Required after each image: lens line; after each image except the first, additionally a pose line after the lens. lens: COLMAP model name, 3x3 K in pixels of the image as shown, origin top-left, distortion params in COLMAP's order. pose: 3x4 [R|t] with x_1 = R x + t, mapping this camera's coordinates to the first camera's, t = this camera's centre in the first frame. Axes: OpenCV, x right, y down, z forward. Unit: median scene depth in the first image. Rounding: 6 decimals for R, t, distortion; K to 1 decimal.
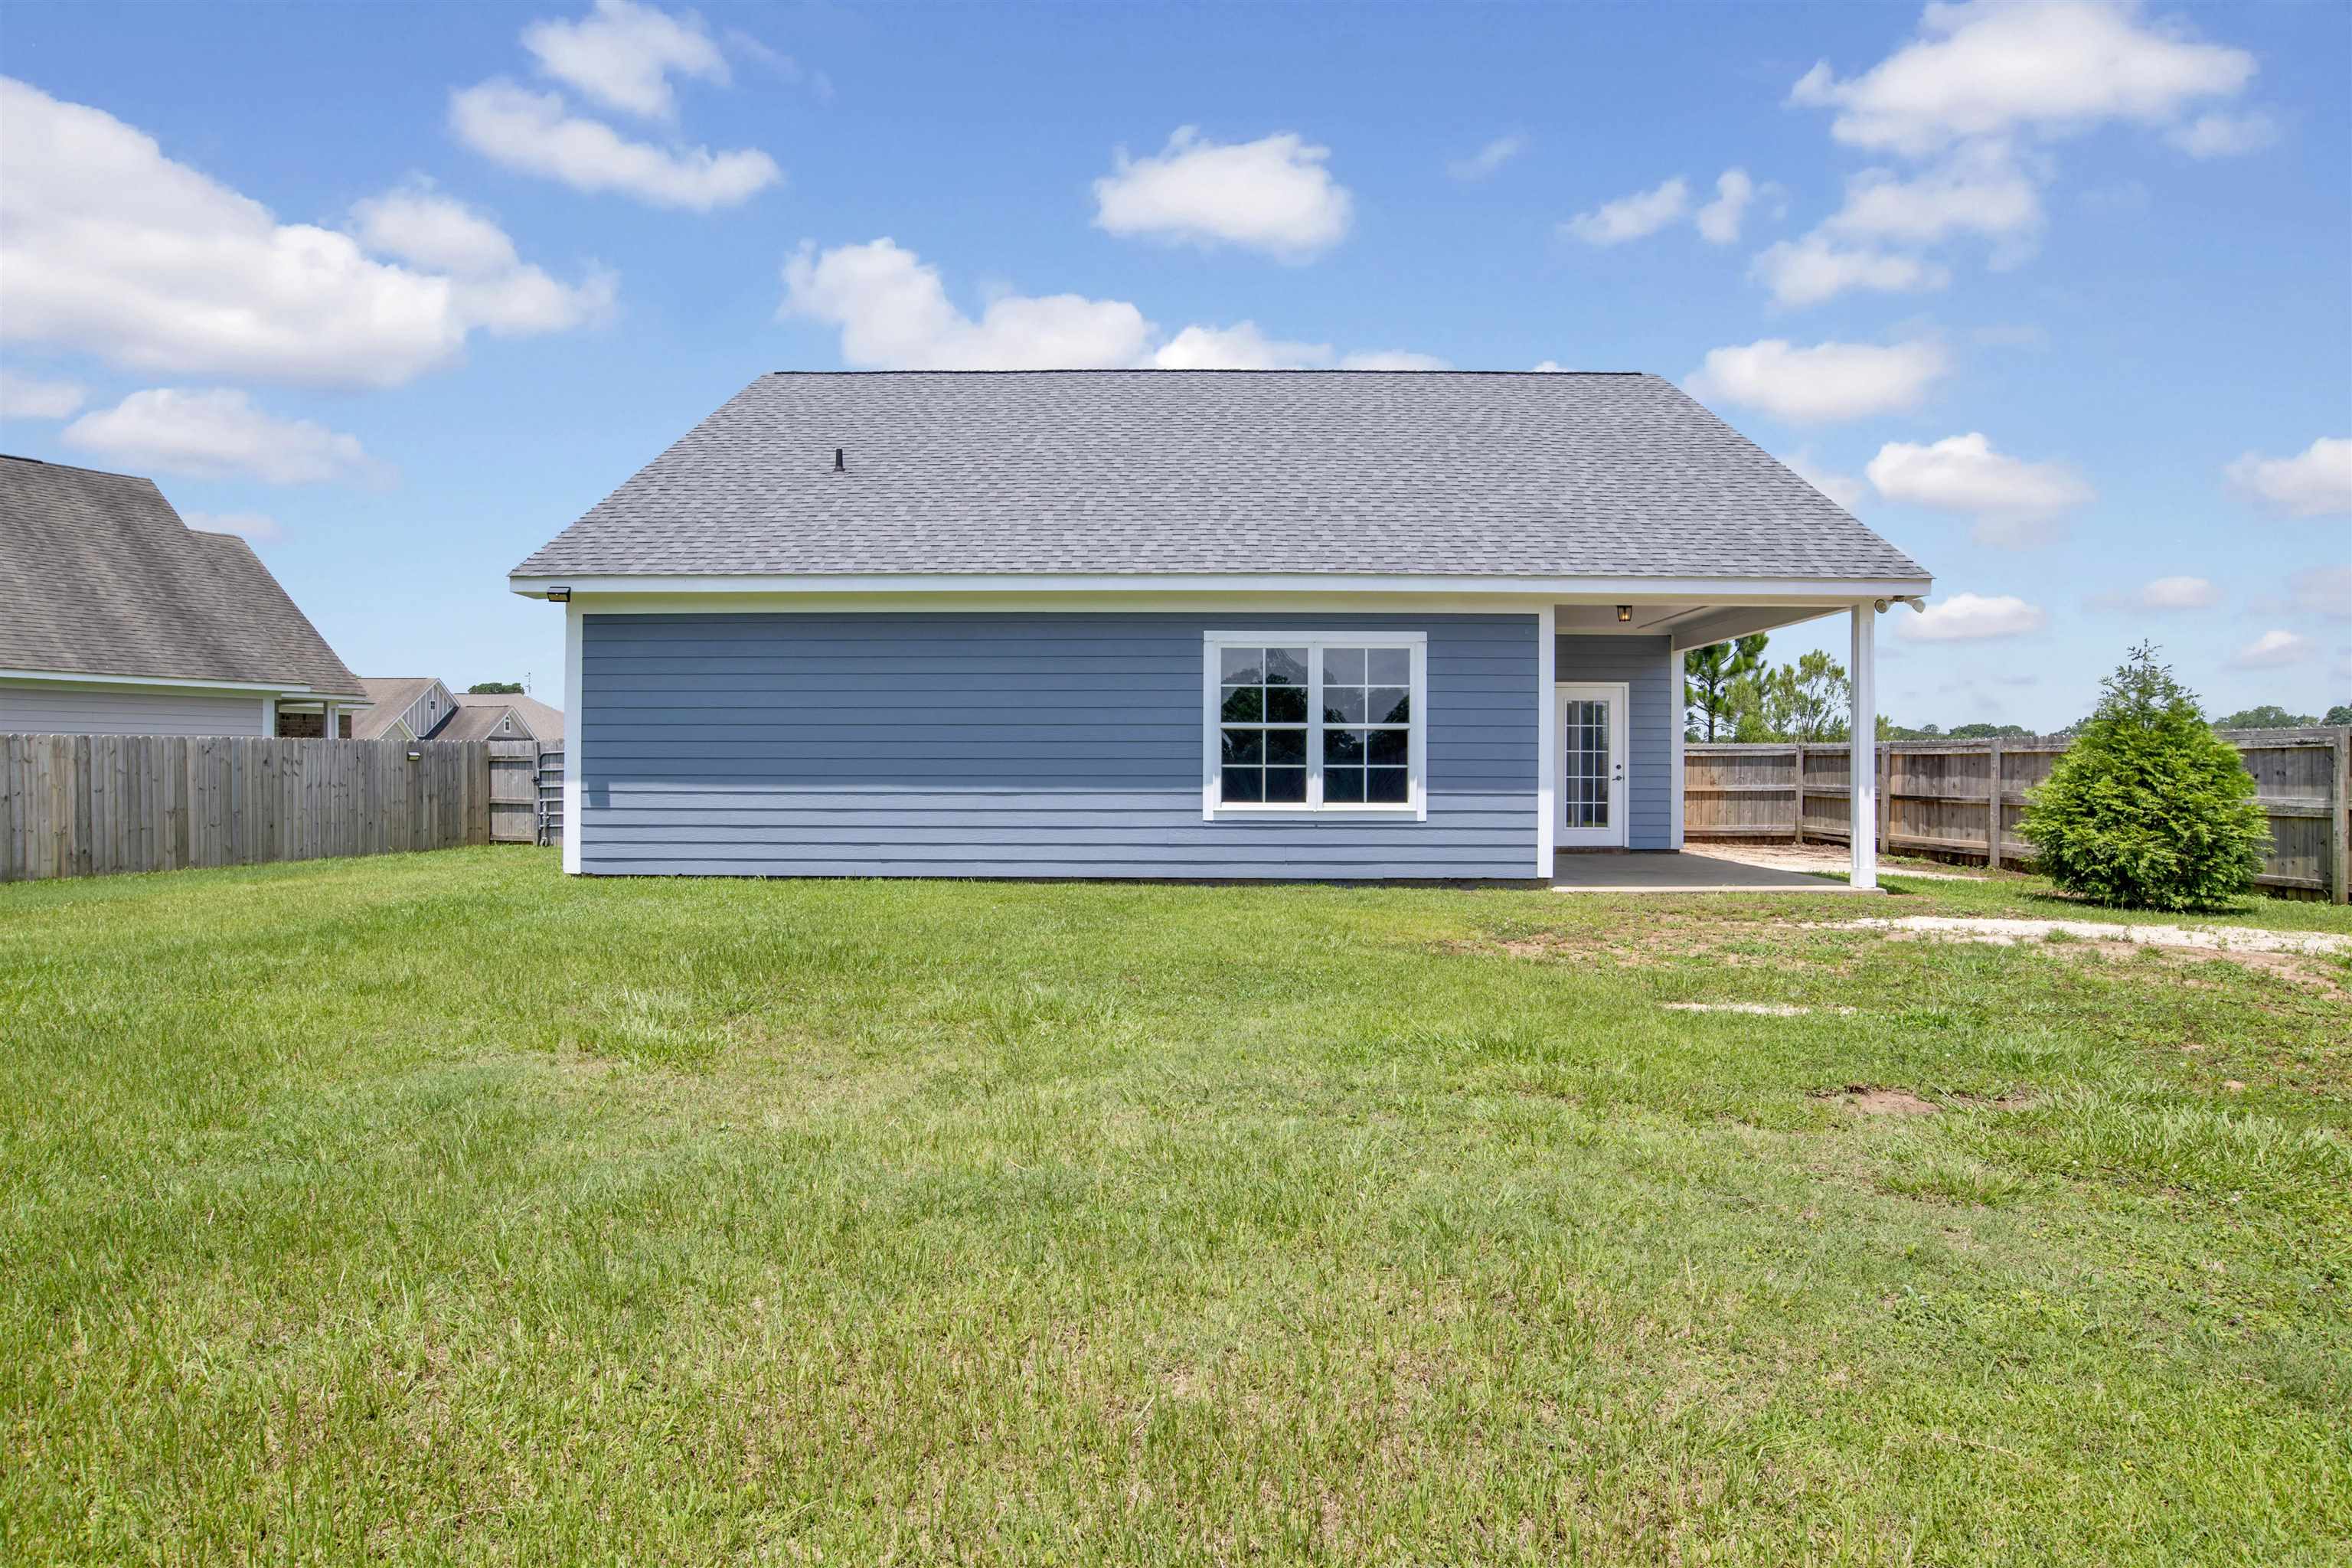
lens RADIAL K [[1267.9, 0, 1183.6], [0, 1267.9, 777.1], [0, 0, 1]] dist [-0.048029, -0.000248]
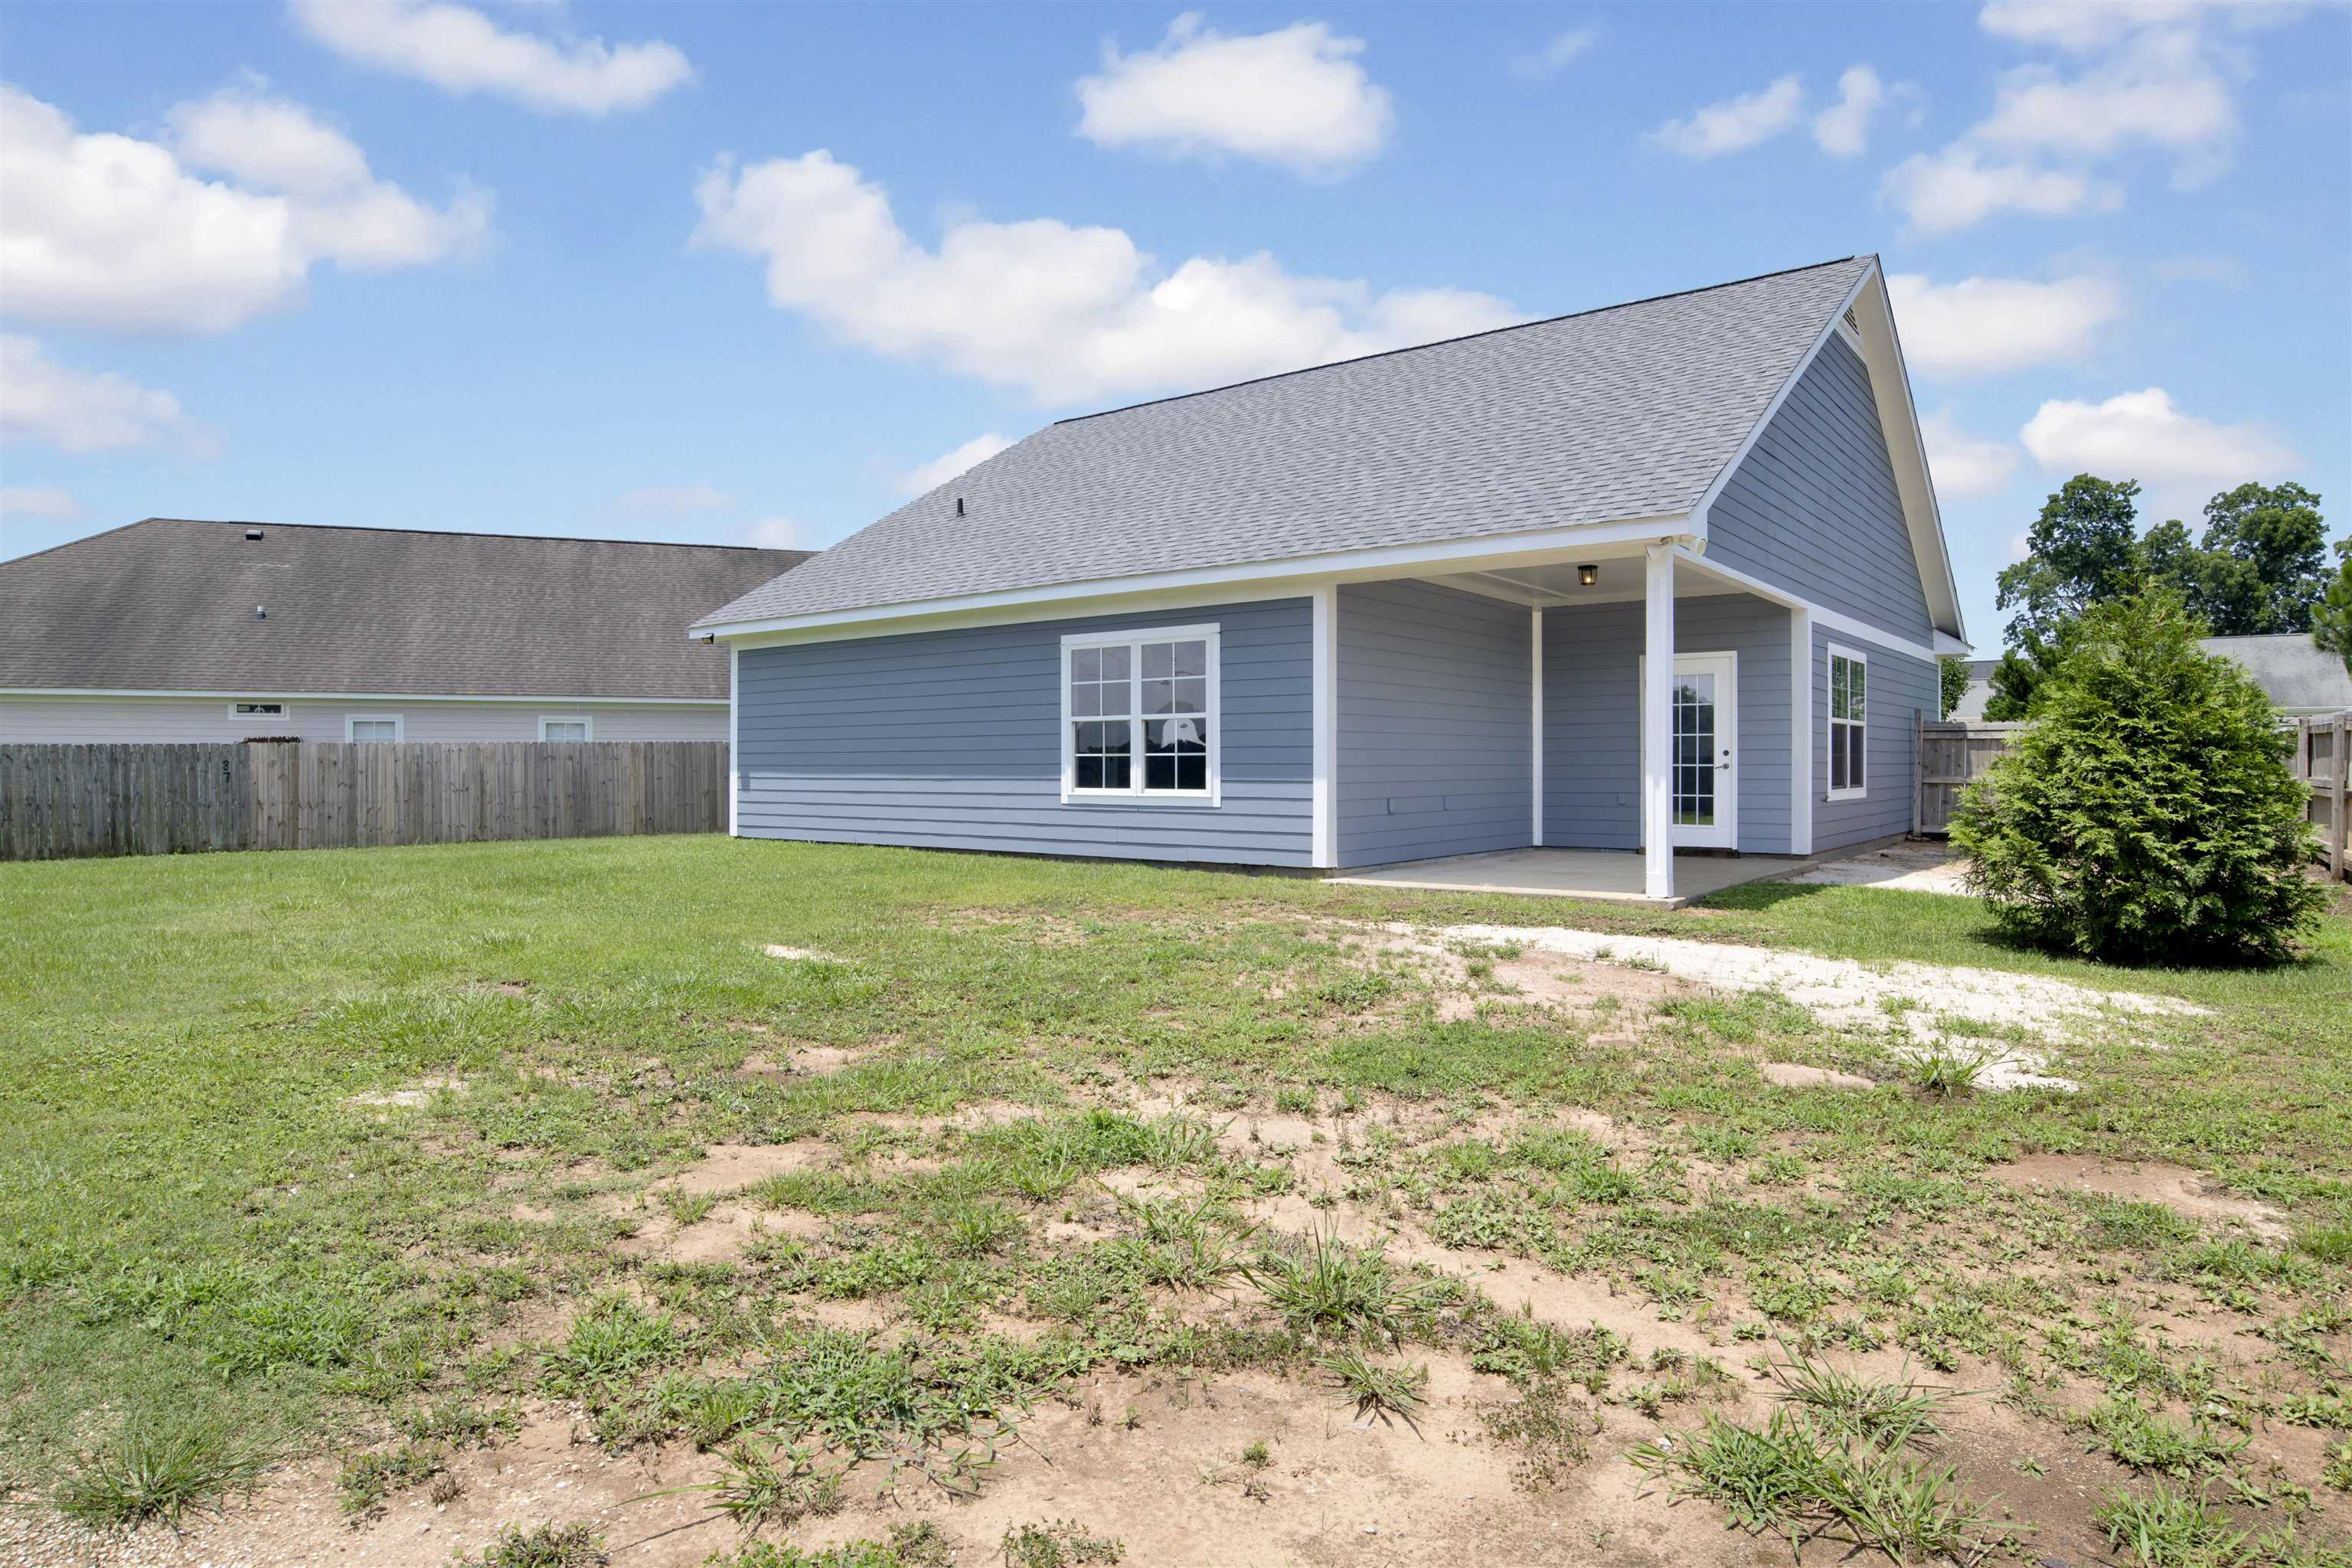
lens RADIAL K [[1319.4, 0, 1180.5], [0, 1319.4, 784.4], [0, 0, 1]] dist [-0.037182, 0.002087]
pose [[0.796107, 0.004211, -0.605141, 0.810012], [0.001994, 0.999952, 0.009581, 0.005601], [0.605153, -0.008834, 0.796061, 0.129466]]
